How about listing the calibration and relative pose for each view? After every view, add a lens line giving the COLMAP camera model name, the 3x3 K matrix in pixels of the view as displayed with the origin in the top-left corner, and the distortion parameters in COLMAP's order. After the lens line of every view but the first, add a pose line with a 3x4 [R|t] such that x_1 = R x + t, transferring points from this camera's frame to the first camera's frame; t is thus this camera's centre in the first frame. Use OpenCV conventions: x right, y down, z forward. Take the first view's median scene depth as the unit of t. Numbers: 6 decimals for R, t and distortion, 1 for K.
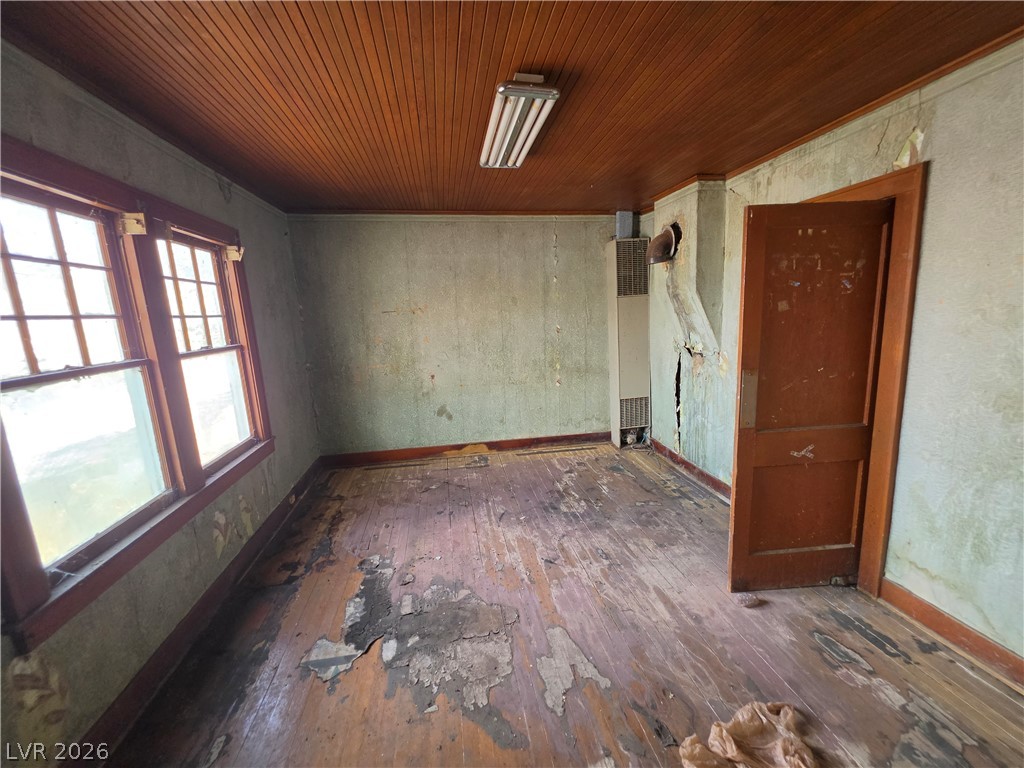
lens RADIAL K [[413.9, 0, 516.7], [0, 413.9, 383.1], [0, 0, 1]] dist [-0.006218, 0.001264]
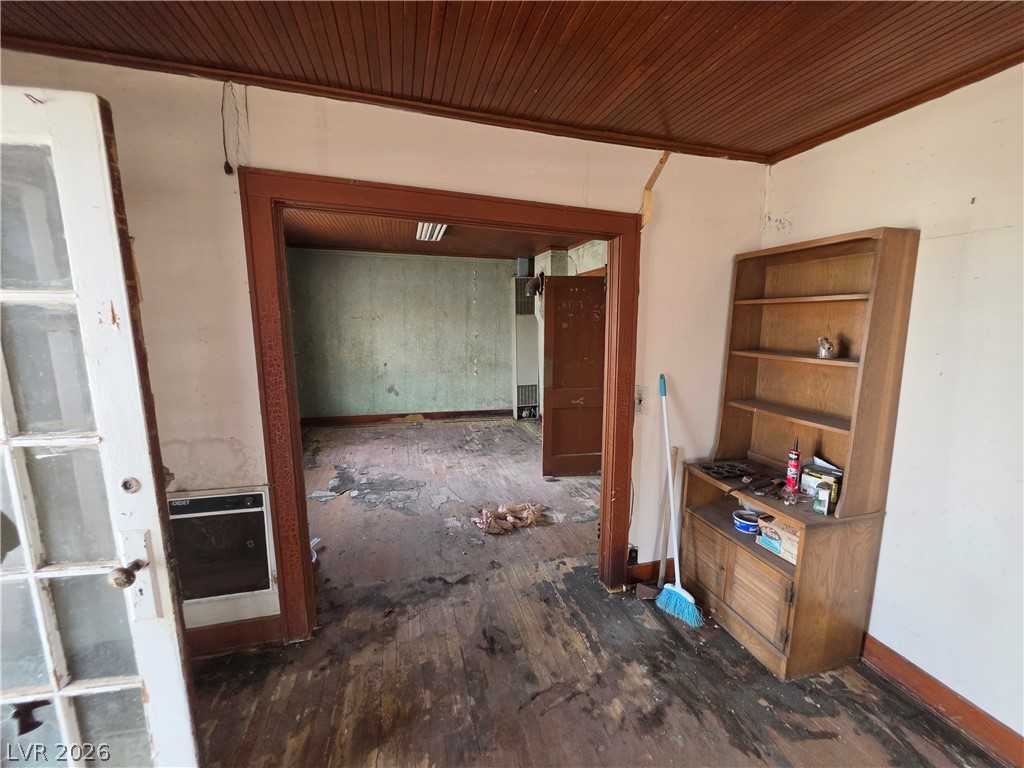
lens RADIAL K [[413.9, 0, 516.1], [0, 413.9, 381.5], [0, 0, 1]] dist [-0.006218, 0.001264]
pose [[0.994672, 0.035324, 0.096855, 0.120969], [-0.032330, 0.998955, -0.032305, 0.083362], [-0.097894, 0.029001, 0.994774, -0.513352]]
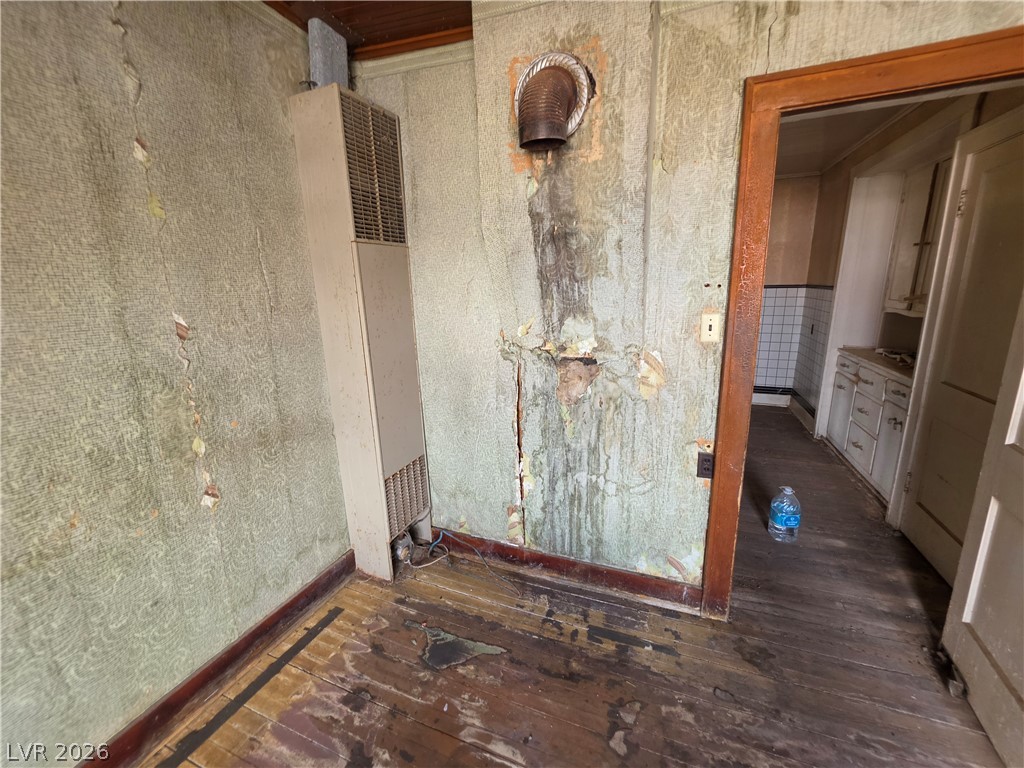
lens RADIAL K [[413.9, 0, 515.2], [0, 413.9, 379.2], [0, 0, 1]] dist [-0.006218, 0.001264]
pose [[0.521187, -0.152139, 0.839772, -0.035673], [0.151260, 0.984871, 0.084551, -0.095466], [-0.839931, 0.082957, 0.536315, 0.737137]]
